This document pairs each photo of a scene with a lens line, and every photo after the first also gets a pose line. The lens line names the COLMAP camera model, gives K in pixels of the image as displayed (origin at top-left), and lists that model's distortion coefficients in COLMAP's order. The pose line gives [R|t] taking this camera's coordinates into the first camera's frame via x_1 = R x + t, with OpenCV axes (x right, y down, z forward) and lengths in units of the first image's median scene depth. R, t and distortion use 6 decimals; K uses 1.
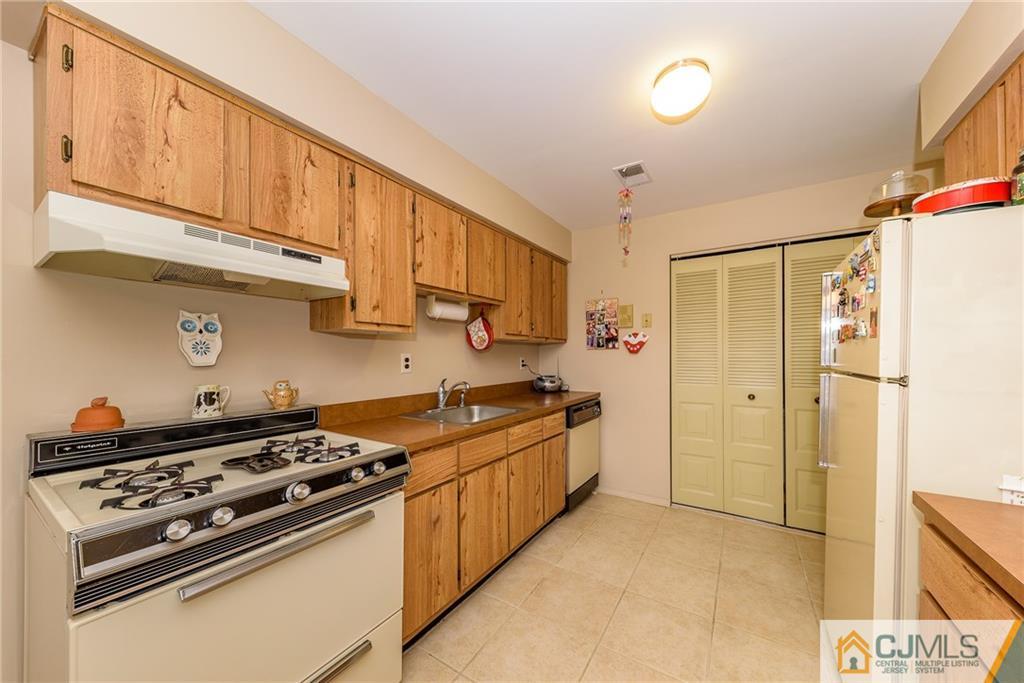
lens RADIAL K [[348.5, 0, 547.1], [0, 348.5, 355.1], [0, 0, 1]] dist [0.011582, -0.001224]
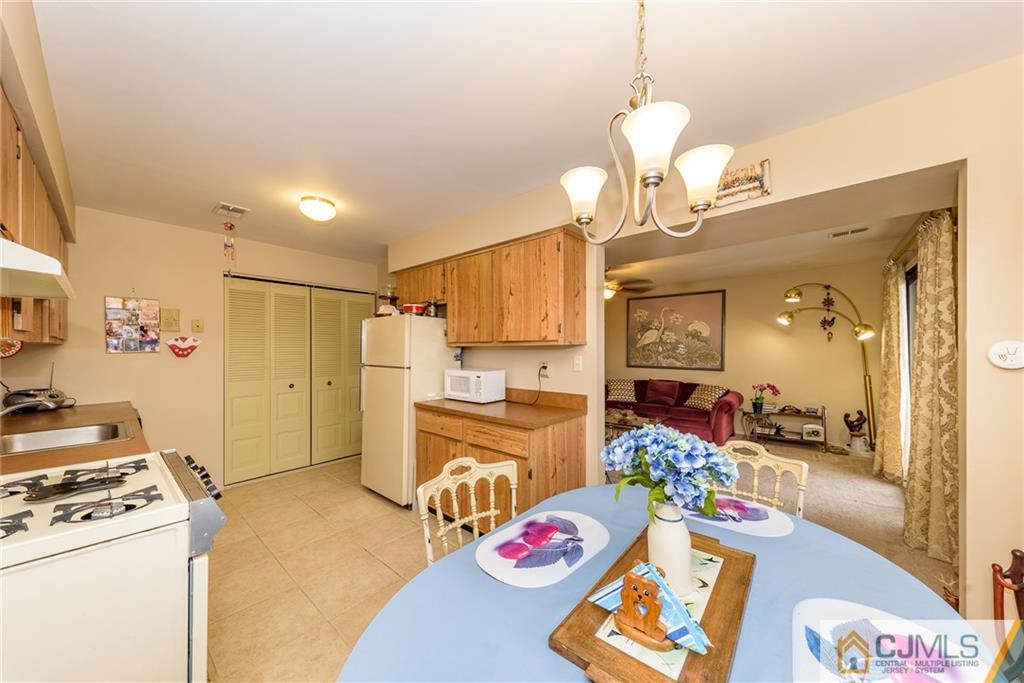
lens RADIAL K [[348.5, 0, 513.1], [0, 348.5, 351.5], [0, 0, 1]] dist [0.011582, -0.001224]
pose [[0.177764, -0.003480, 0.984067, -0.718785], [-0.001416, 0.999992, 0.003792, -0.032402], [-0.984072, -0.002068, 0.177757, -0.167640]]
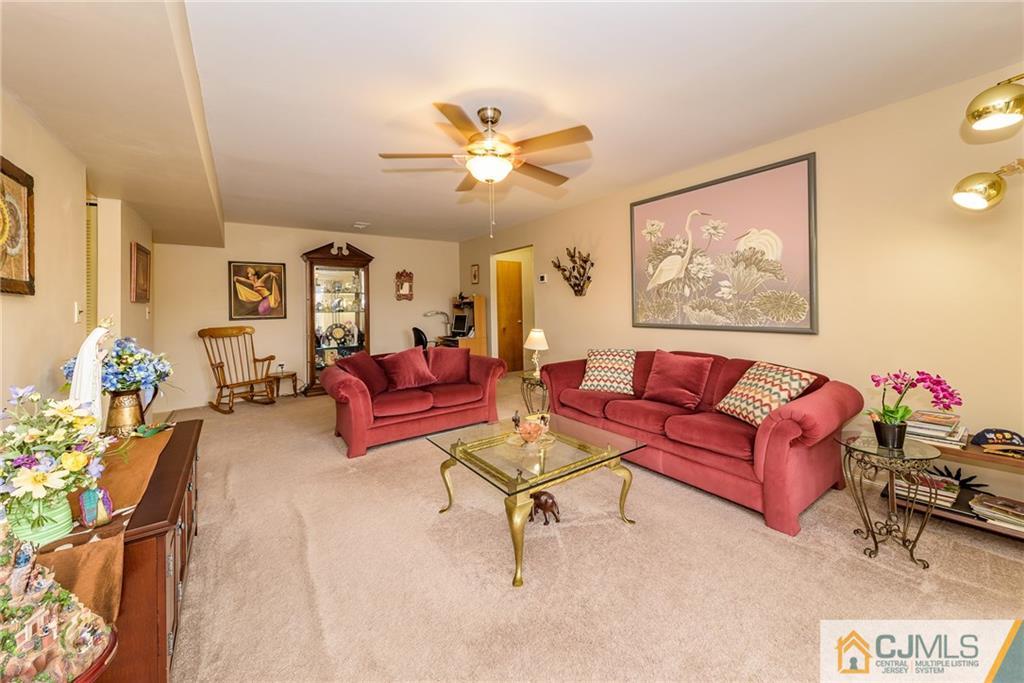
lens RADIAL K [[385.0, 0, 512.6], [0, 385.0, 305.2], [0, 0, 1]] dist [-0.006728, -0.000287]
pose [[0.410897, 0.005585, 0.911664, 0.336828], [0.016409, 0.999774, -0.013521, 0.016175], [-0.911534, 0.020515, 0.410713, -0.739953]]
